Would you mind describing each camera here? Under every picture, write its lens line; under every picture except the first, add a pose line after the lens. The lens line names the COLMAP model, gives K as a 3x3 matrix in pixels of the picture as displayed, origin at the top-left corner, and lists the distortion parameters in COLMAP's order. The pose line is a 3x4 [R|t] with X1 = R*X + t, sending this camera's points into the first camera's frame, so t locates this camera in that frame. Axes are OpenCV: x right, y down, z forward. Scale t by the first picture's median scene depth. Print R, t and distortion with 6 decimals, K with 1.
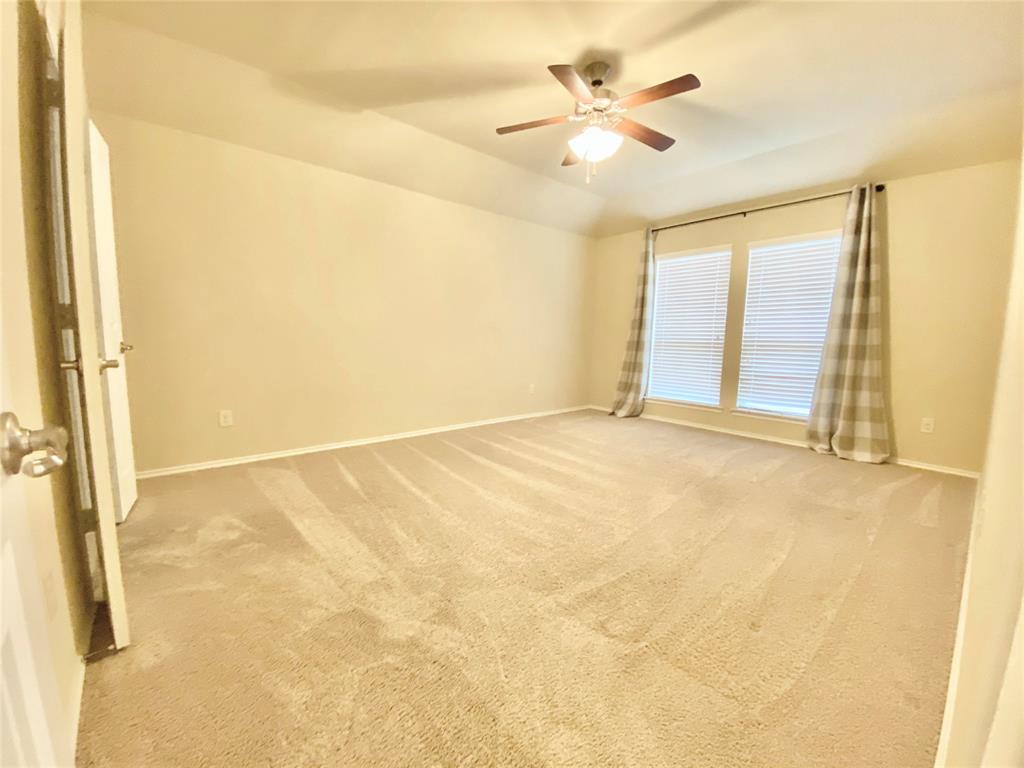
lens RADIAL K [[415.5, 0, 503.5], [0, 415.5, 380.6], [0, 0, 1]] dist [-0.021301, -0.000278]
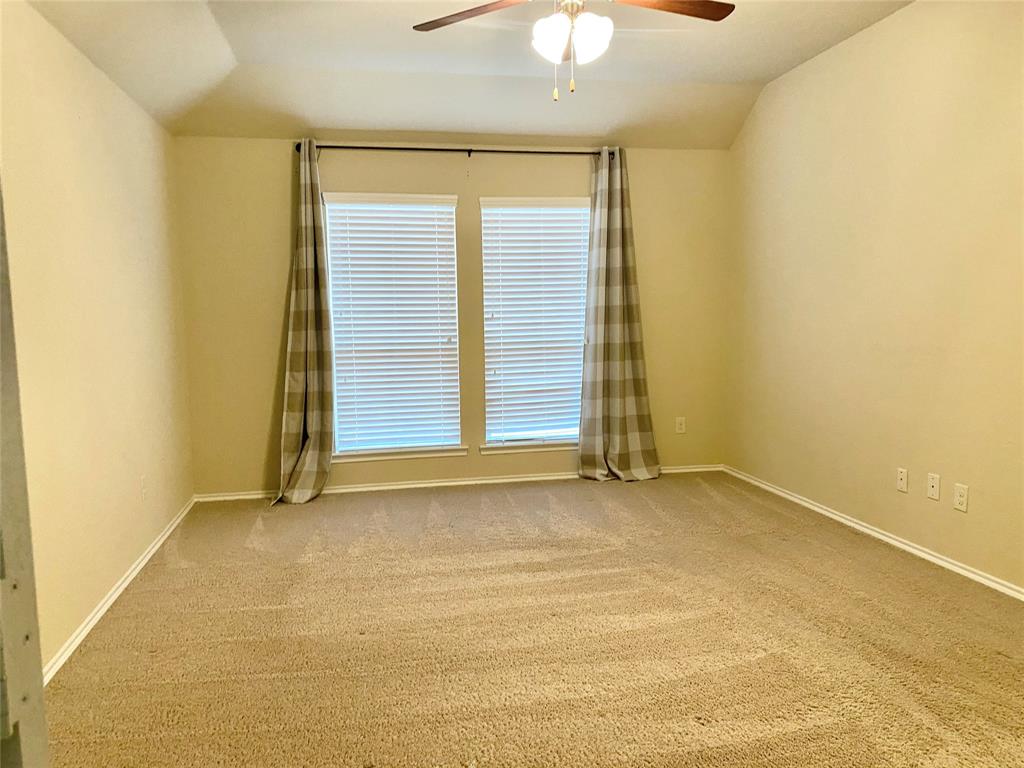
lens RADIAL K [[783.8, 0, 511.1], [0, 783.8, 386.6], [0, 0, 1]] dist [0.036470, -0.038663]
pose [[0.468770, -0.115029, 0.875799, -0.582529], [0.117062, 0.990829, 0.067481, -0.119735], [-0.875529, 0.070890, 0.477936, 0.399097]]
